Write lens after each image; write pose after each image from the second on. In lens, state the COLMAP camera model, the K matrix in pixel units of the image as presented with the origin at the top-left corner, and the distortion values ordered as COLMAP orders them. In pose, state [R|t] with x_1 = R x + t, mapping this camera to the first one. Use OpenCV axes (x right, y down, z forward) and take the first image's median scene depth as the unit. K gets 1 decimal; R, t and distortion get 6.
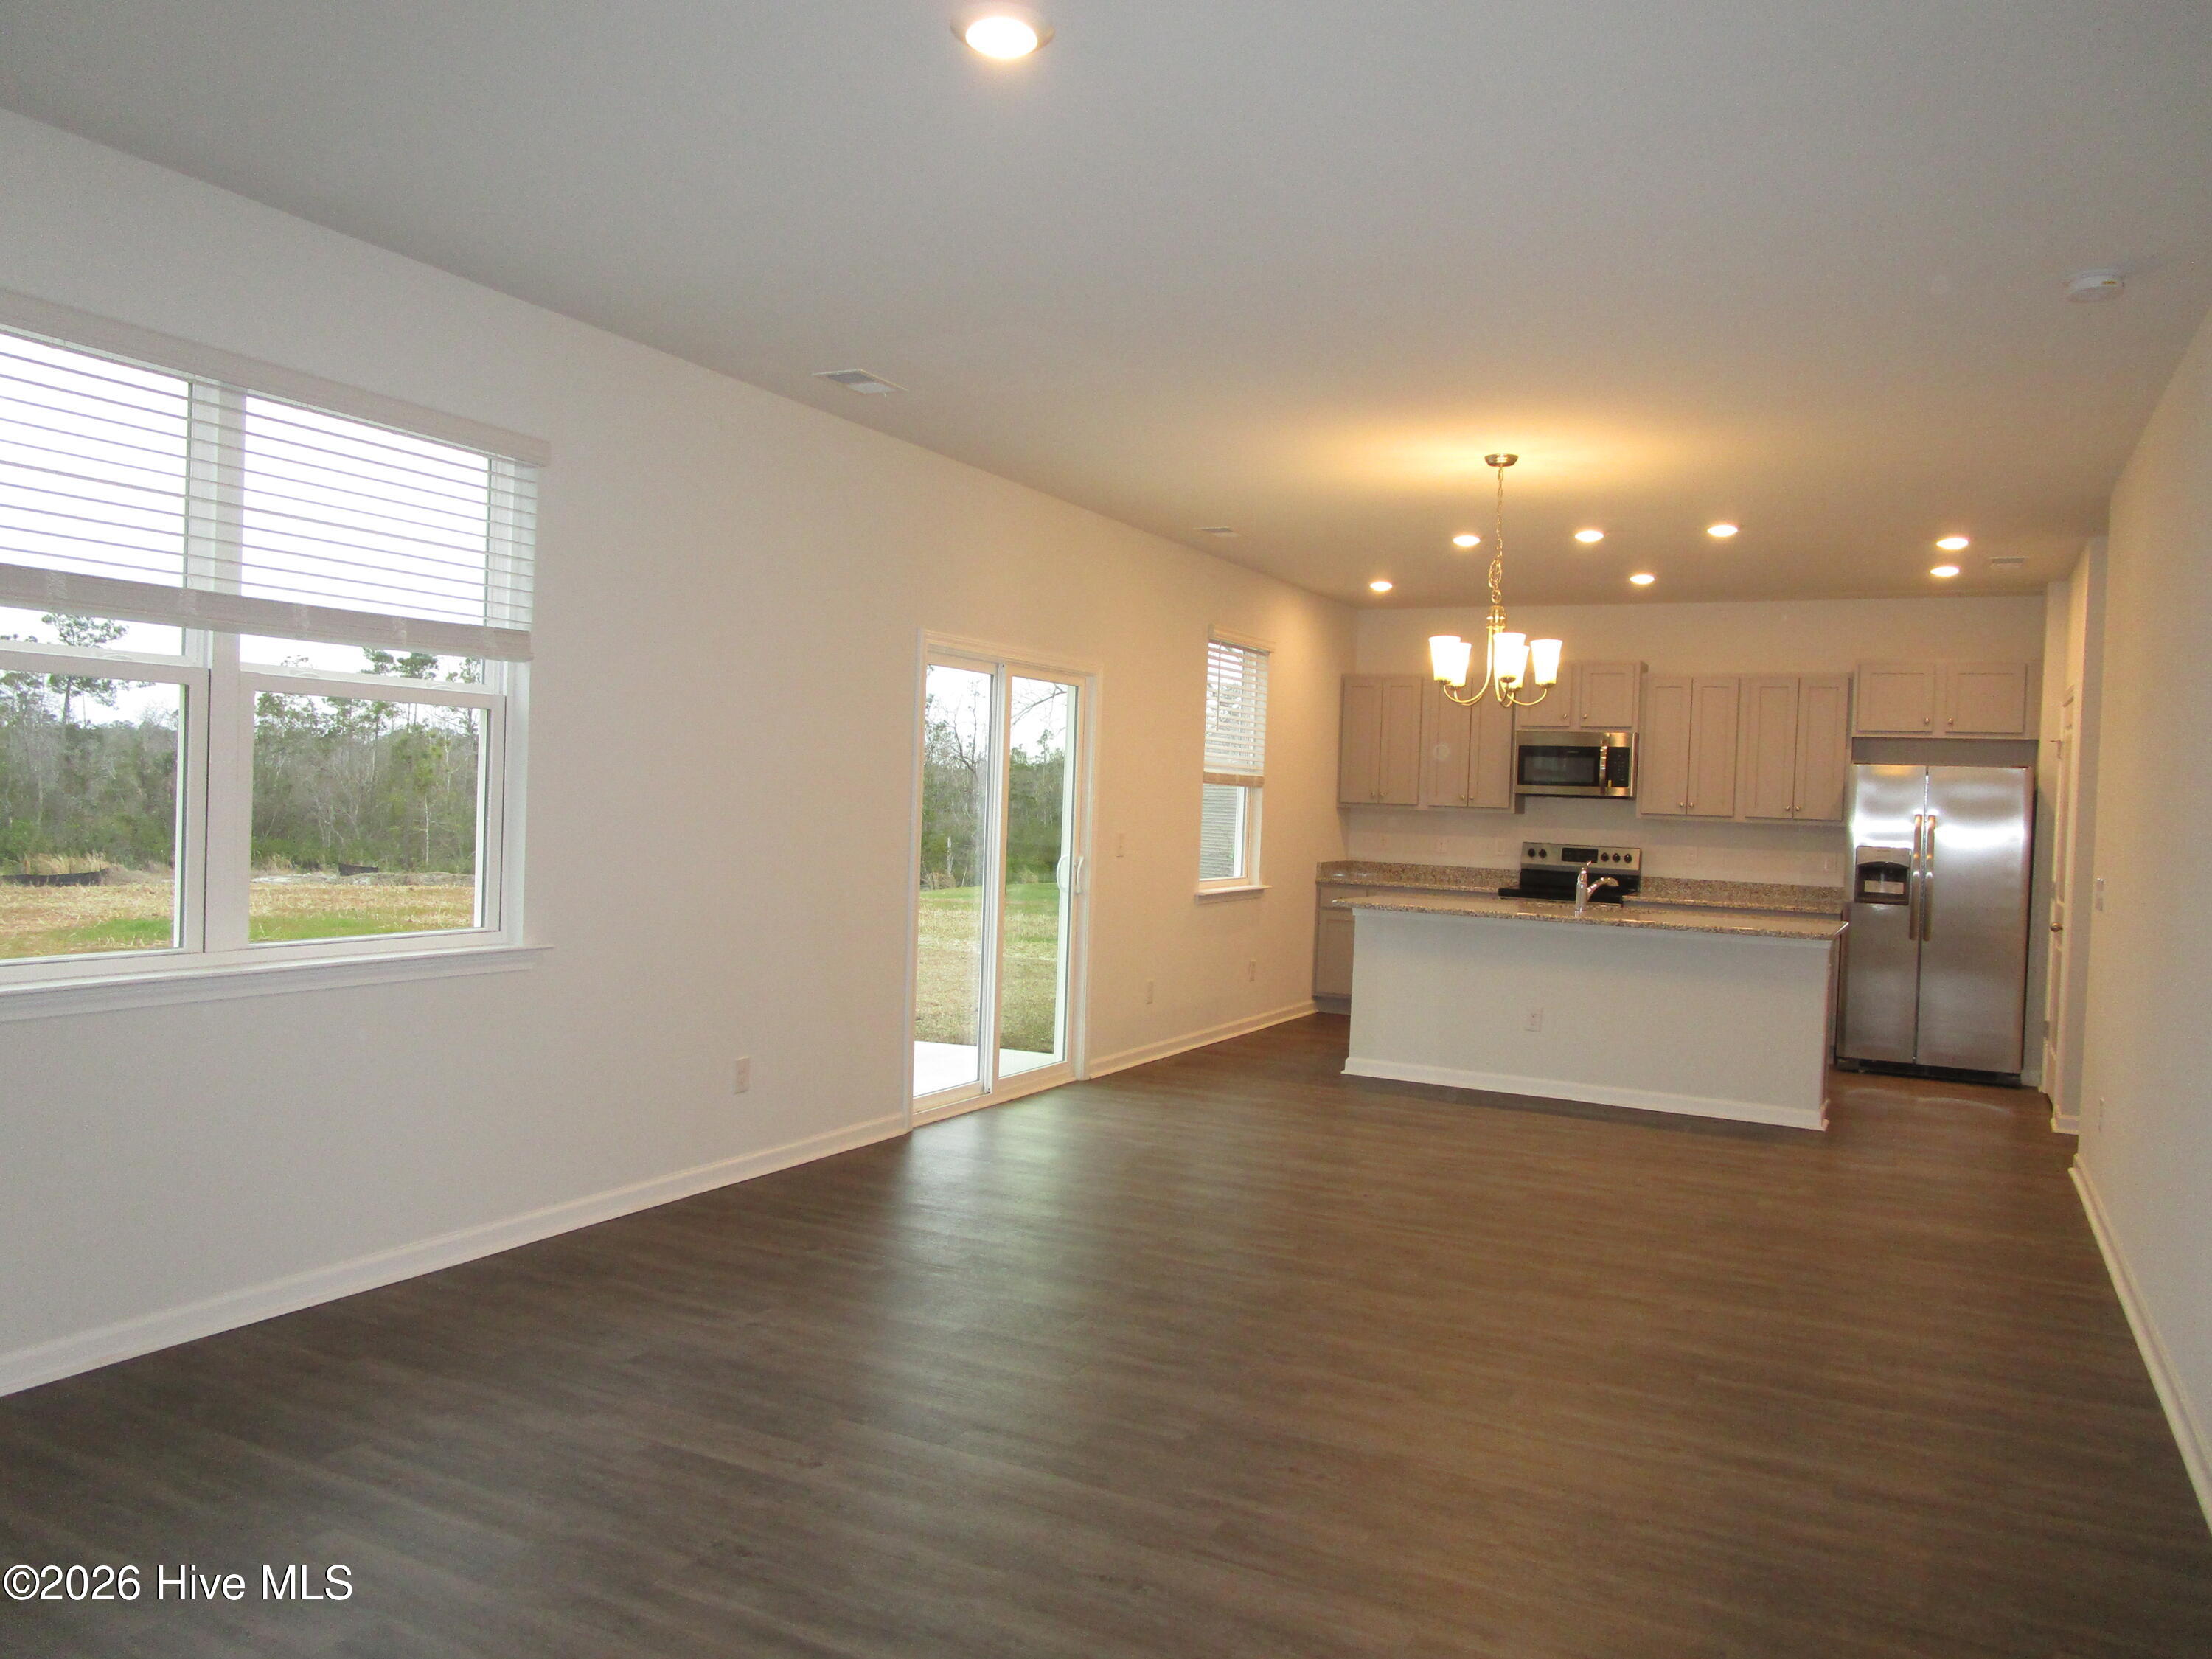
lens RADIAL K [[1661.5, 0, 1106.0], [0, 1661.5, 829.5], [0, 0, 1]] dist [0.002510, 0.000721]
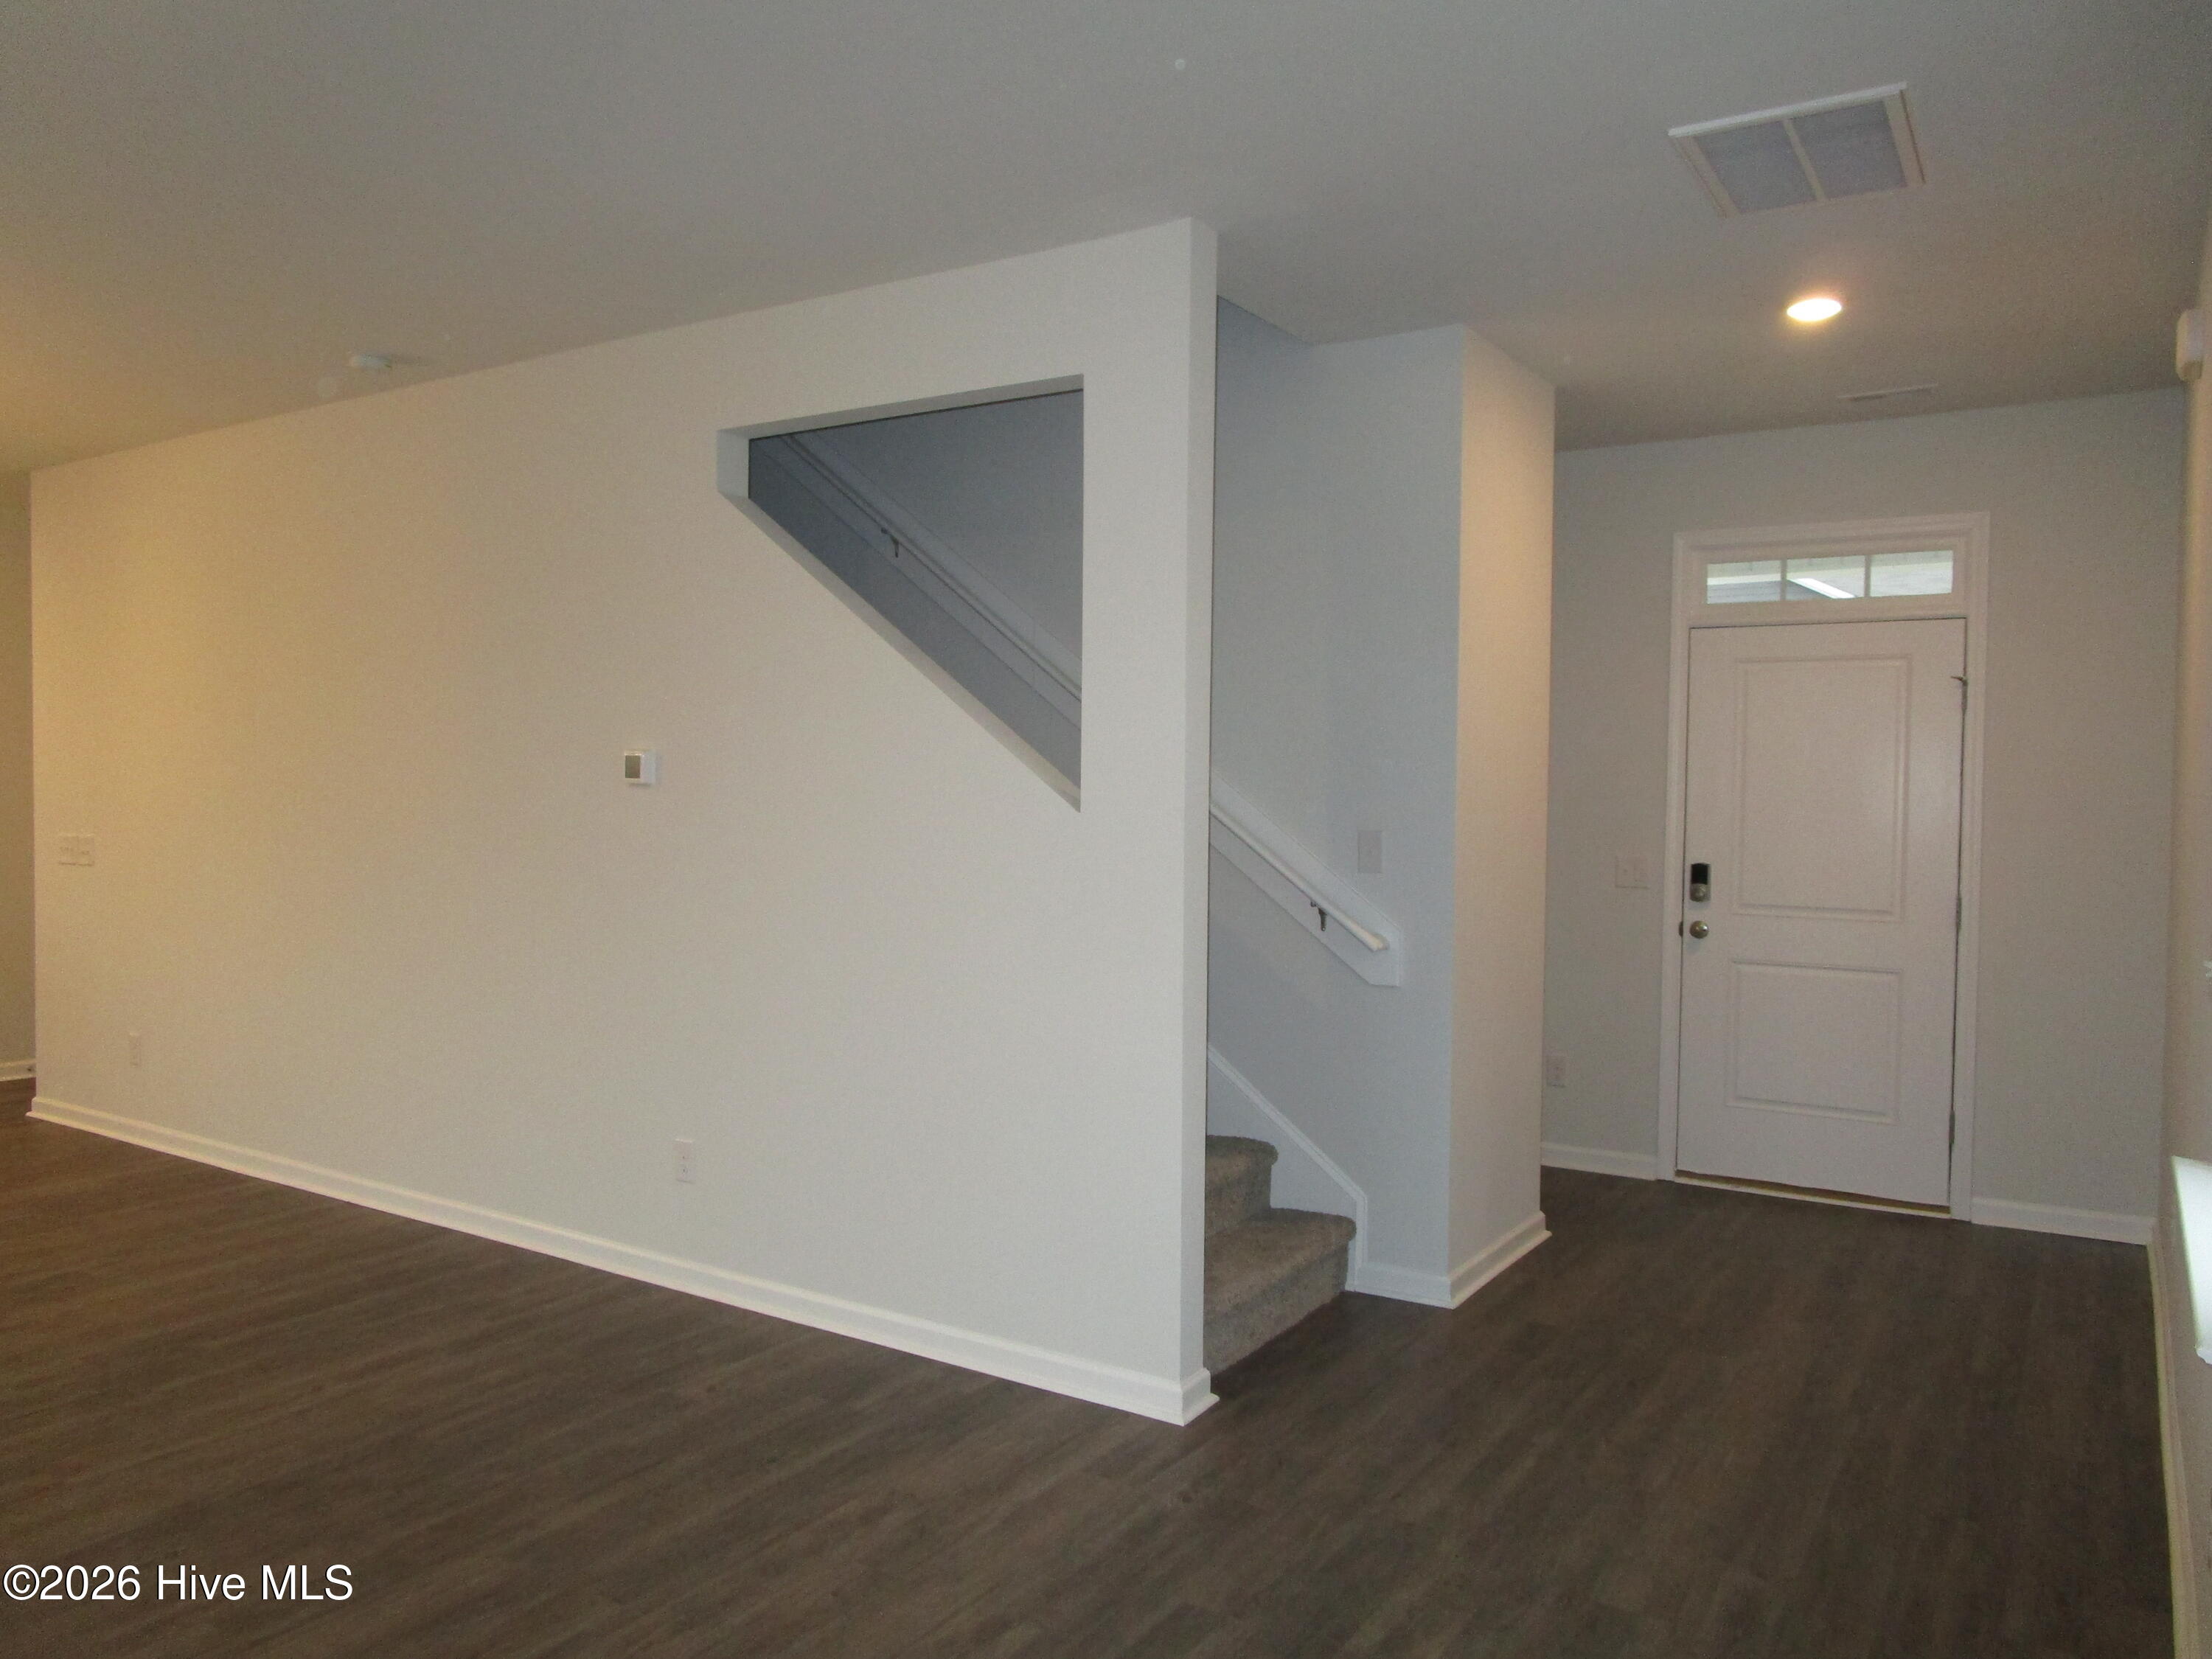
lens RADIAL K [[1593.2, 0, 1106.0], [0, 1593.2, 829.5], [0, 0, 1]] dist [-0.006481, -0.002360]
pose [[0.095457, -0.068945, 0.993043, -0.229352], [0.017292, 0.997563, 0.067597, -0.023100], [-0.995283, 0.010719, 0.096417, 0.131068]]
